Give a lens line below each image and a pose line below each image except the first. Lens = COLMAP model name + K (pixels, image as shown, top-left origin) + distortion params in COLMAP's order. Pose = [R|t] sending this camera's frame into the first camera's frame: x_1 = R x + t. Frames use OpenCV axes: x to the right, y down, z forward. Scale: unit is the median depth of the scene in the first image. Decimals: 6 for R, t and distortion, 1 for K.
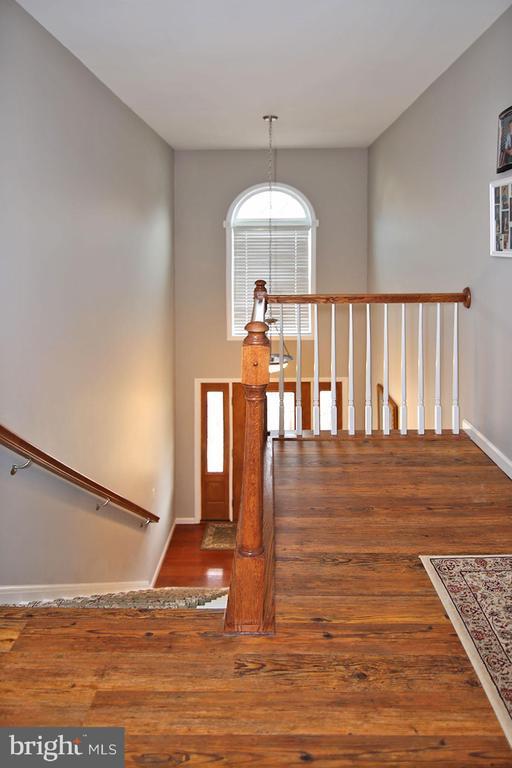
lens RADIAL K [[488.6, 0, 256.3], [0, 488.6, 316.6], [0, 0, 1]] dist [-0.011991, 0.002449]
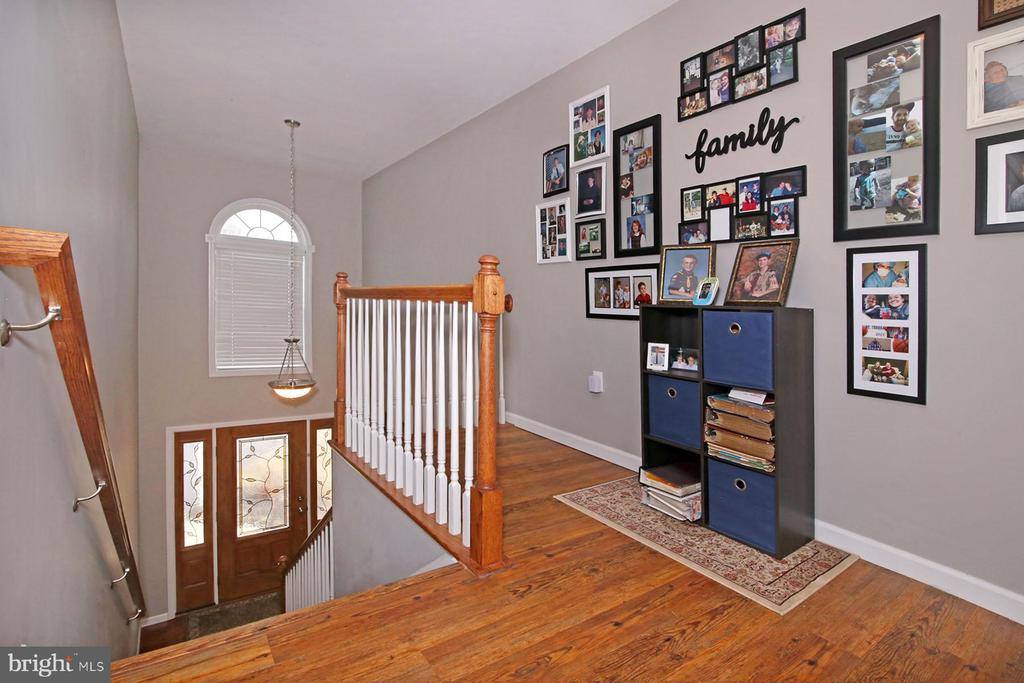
lens RADIAL K [[477.0, 0, 520.2], [0, 477.0, 320.6], [0, 0, 1]] dist [0.005221, -0.000486]
pose [[0.802770, 0.000061, 0.596288, -0.441897], [0.059098, 0.995068, -0.079663, 0.179052], [-0.593353, 0.099191, 0.798808, 0.115197]]
